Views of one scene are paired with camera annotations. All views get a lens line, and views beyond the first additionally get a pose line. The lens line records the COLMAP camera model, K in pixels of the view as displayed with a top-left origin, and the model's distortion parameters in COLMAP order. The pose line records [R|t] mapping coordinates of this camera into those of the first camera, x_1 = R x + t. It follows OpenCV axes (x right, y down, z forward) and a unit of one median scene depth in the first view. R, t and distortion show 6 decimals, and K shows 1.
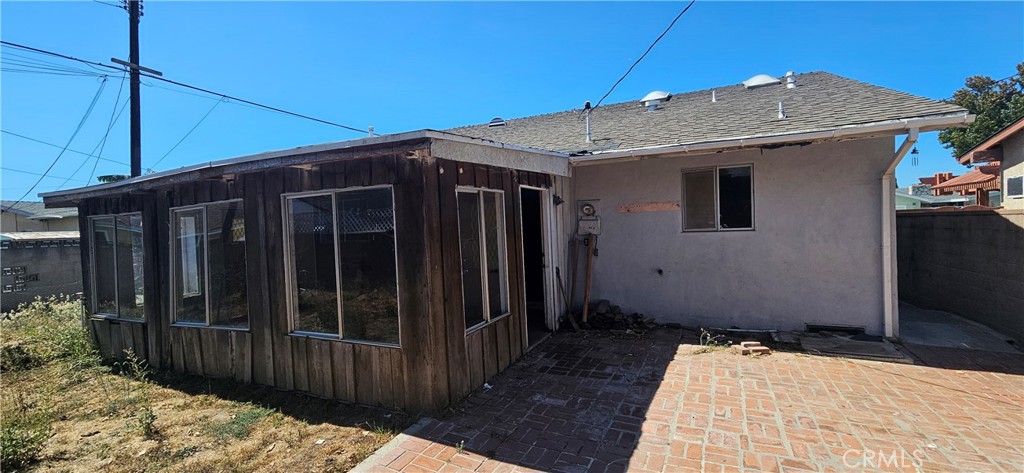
lens RADIAL K [[421.3, 0, 512.0], [0, 421.3, 236.5], [0, 0, 1]] dist [-0.004007, -0.000069]
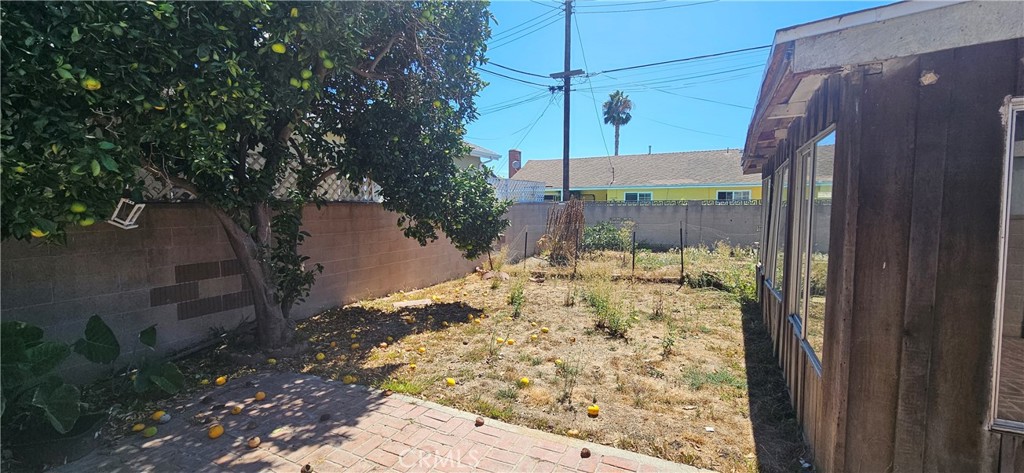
lens RADIAL K [[421.3, 0, 512.0], [0, 421.3, 236.5], [0, 0, 1]] dist [-0.004007, -0.000069]
pose [[-0.034341, 0.112570, -0.993050, 0.324570], [-0.016879, 0.993429, 0.113197, -0.015933], [0.999268, 0.020649, -0.032216, 0.467961]]
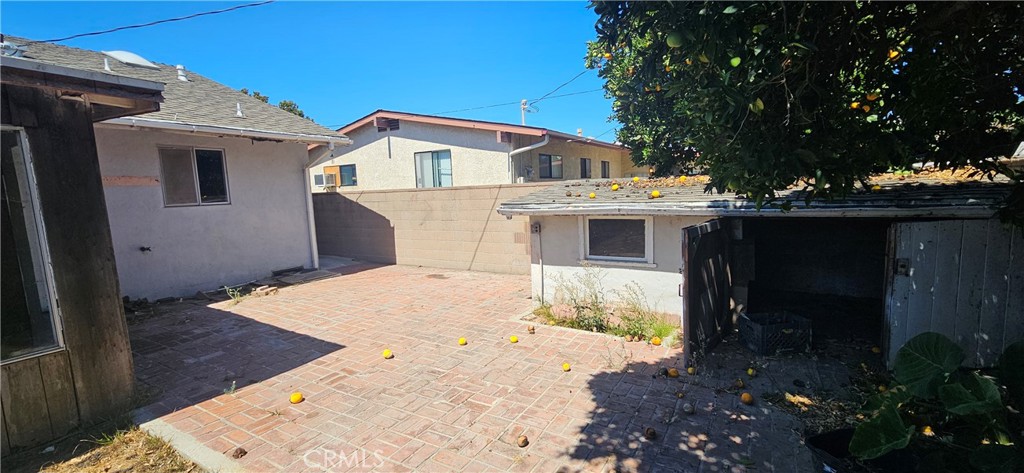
lens RADIAL K [[421.3, 0, 512.0], [0, 421.3, 236.5], [0, 0, 1]] dist [-0.004007, -0.000069]
pose [[0.086192, -0.081284, 0.992957, -0.789275], [0.058086, 0.995381, 0.076440, 0.045538], [-0.994584, 0.051088, 0.090515, 0.109833]]
